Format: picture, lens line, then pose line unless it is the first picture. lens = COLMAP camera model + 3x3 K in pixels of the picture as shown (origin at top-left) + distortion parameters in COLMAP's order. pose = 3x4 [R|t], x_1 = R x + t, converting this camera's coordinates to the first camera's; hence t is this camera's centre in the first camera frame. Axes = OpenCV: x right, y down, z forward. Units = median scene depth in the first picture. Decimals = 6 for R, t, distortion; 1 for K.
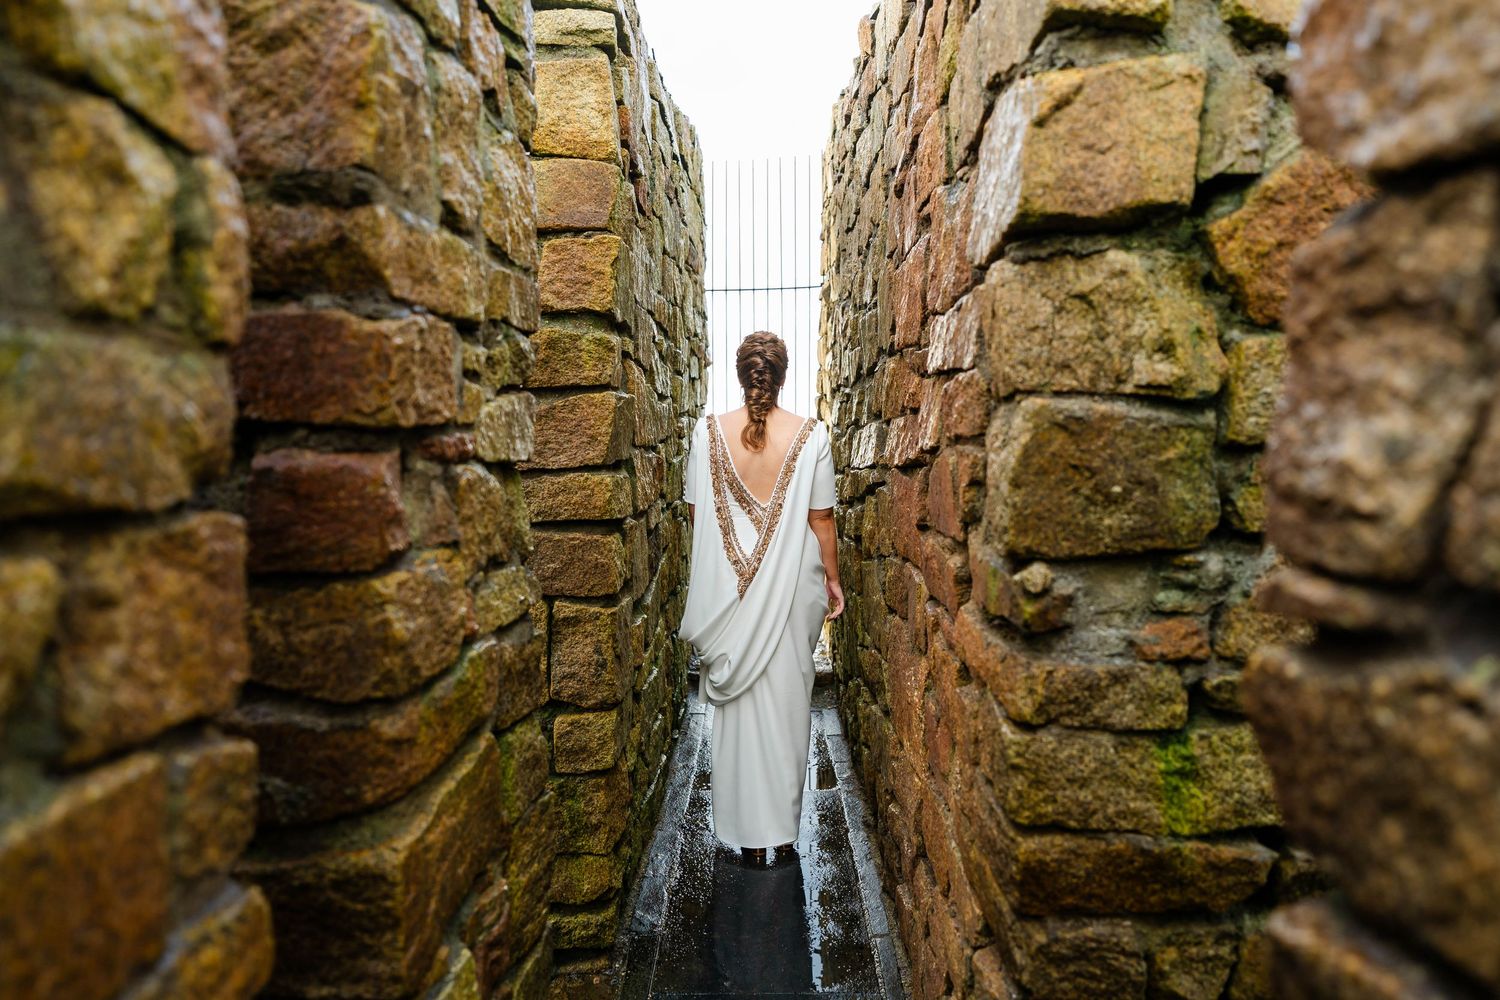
lens RADIAL K [[806.6, 0, 750.9], [0, 806.6, 502.5], [0, 0, 1]] dist [-0.004902, 0.003063]
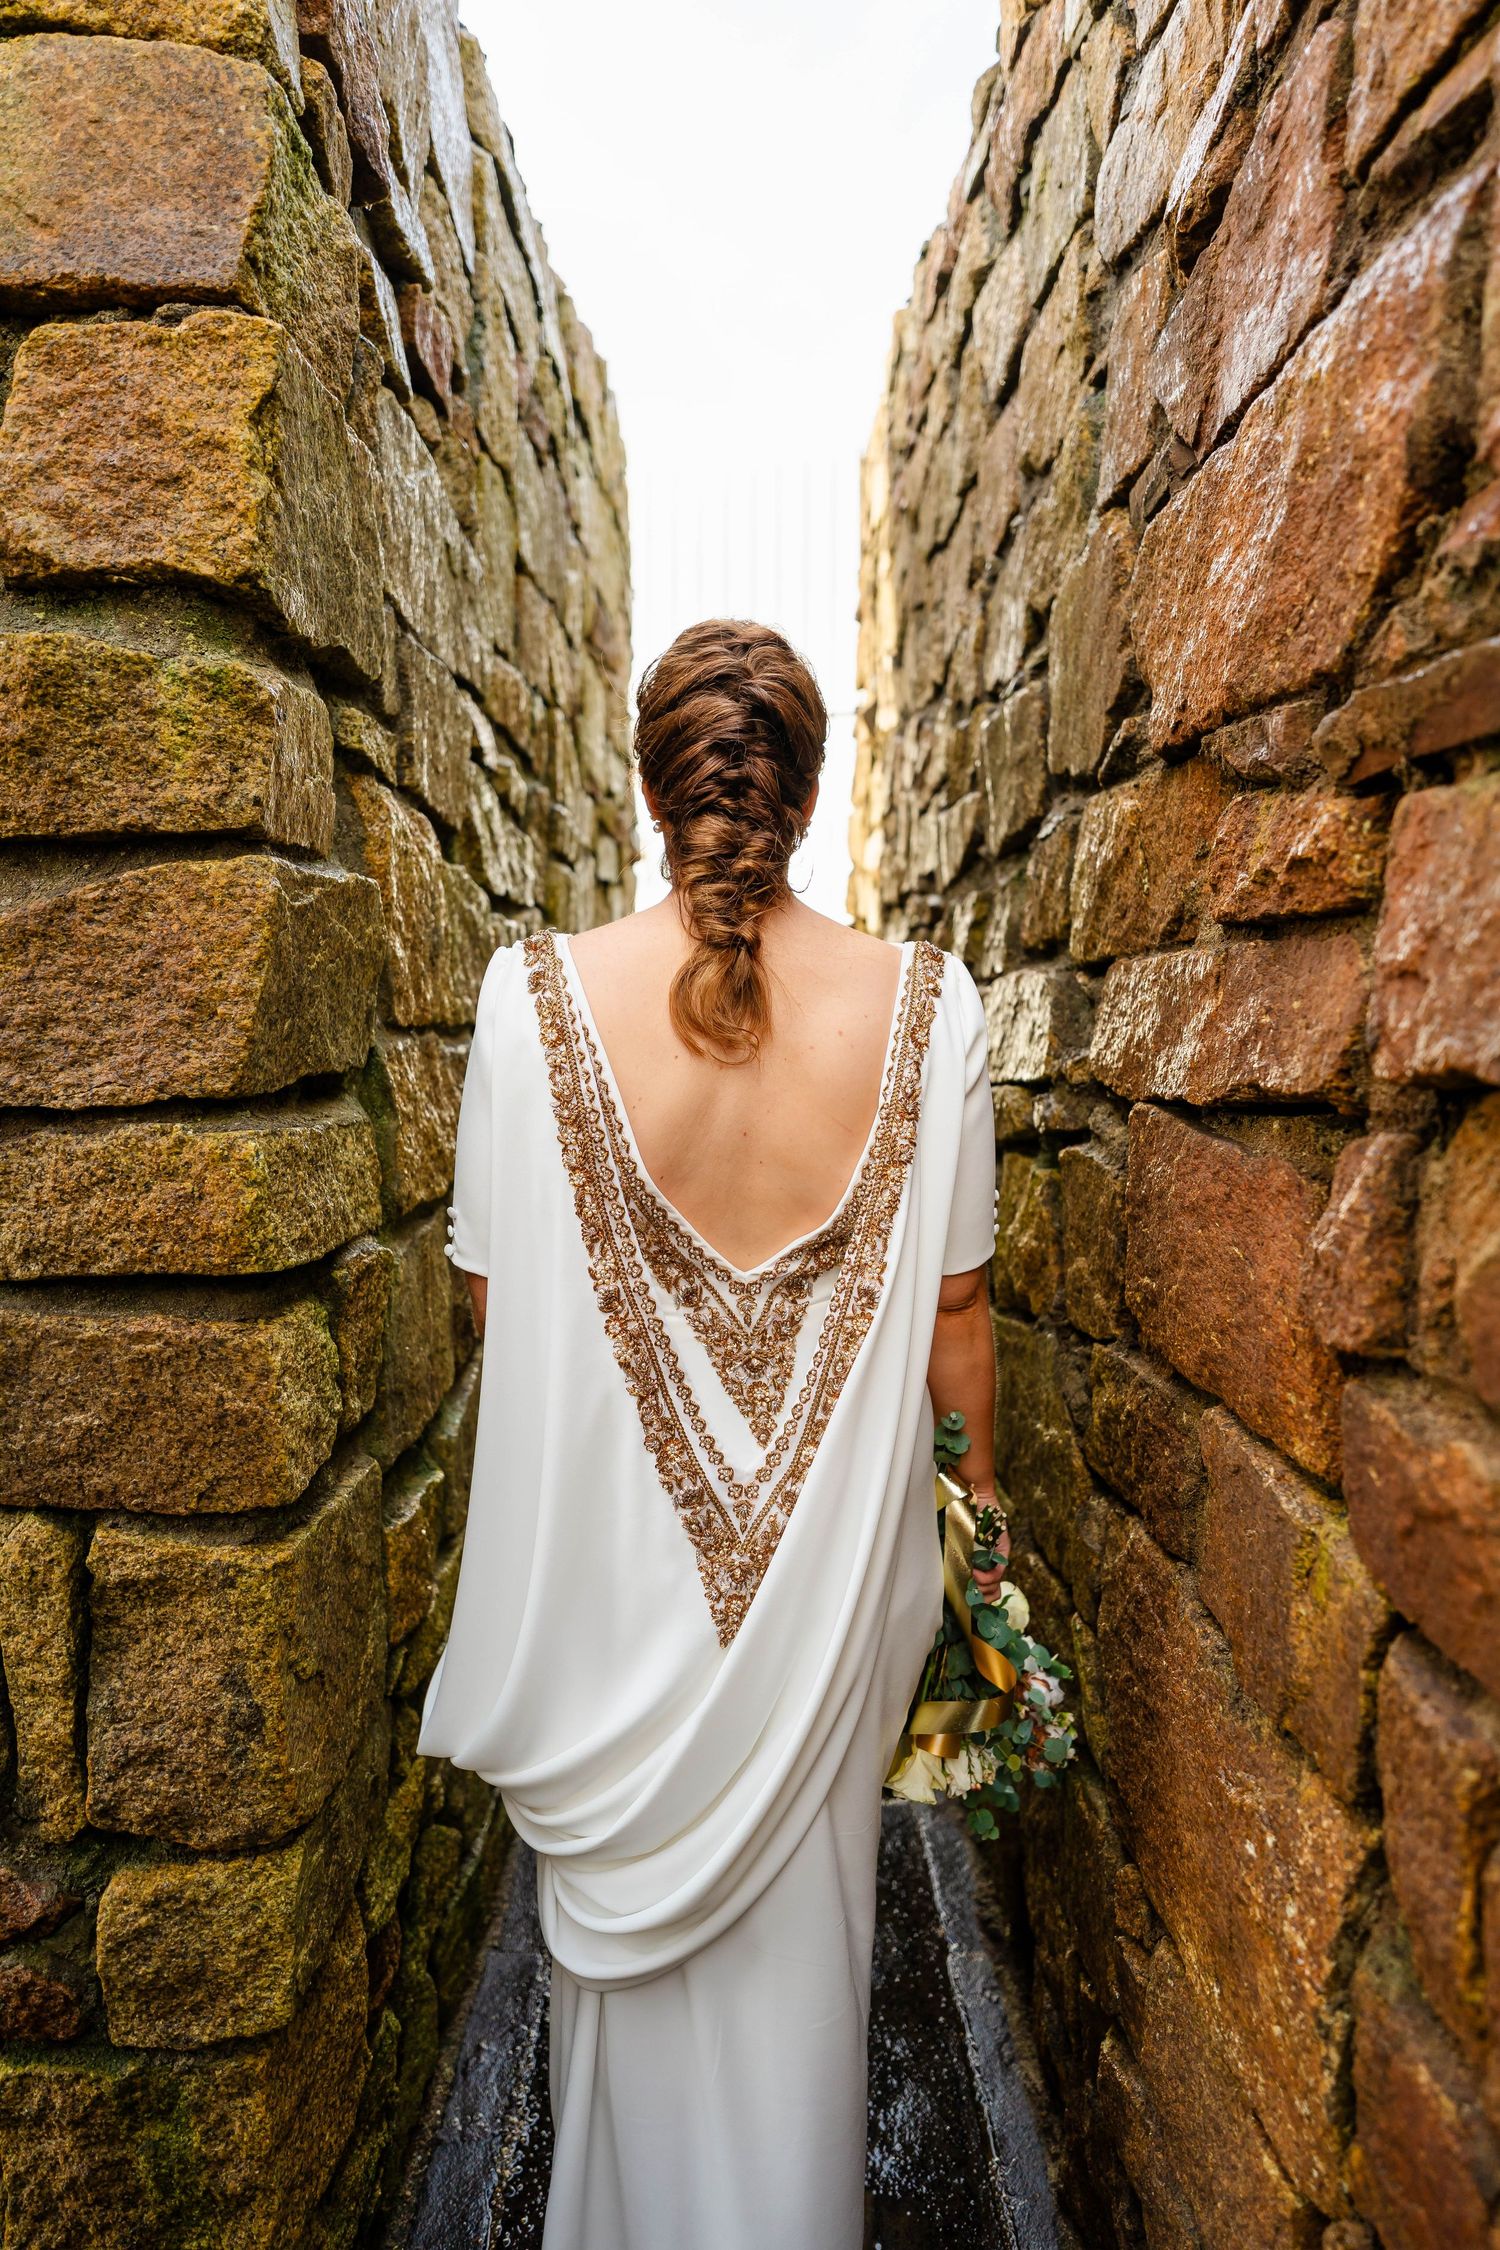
lens RADIAL K [[1209.9, 0, 748.4], [0, 1209.9, 1121.2], [0, 0, 1]] dist [-0.004902, 0.003063]
pose [[0.999615, 0.006430, 0.026995, -0.002119], [-0.007017, 0.999740, 0.021702, -0.043521], [-0.026848, -0.021883, 0.999400, 0.481185]]
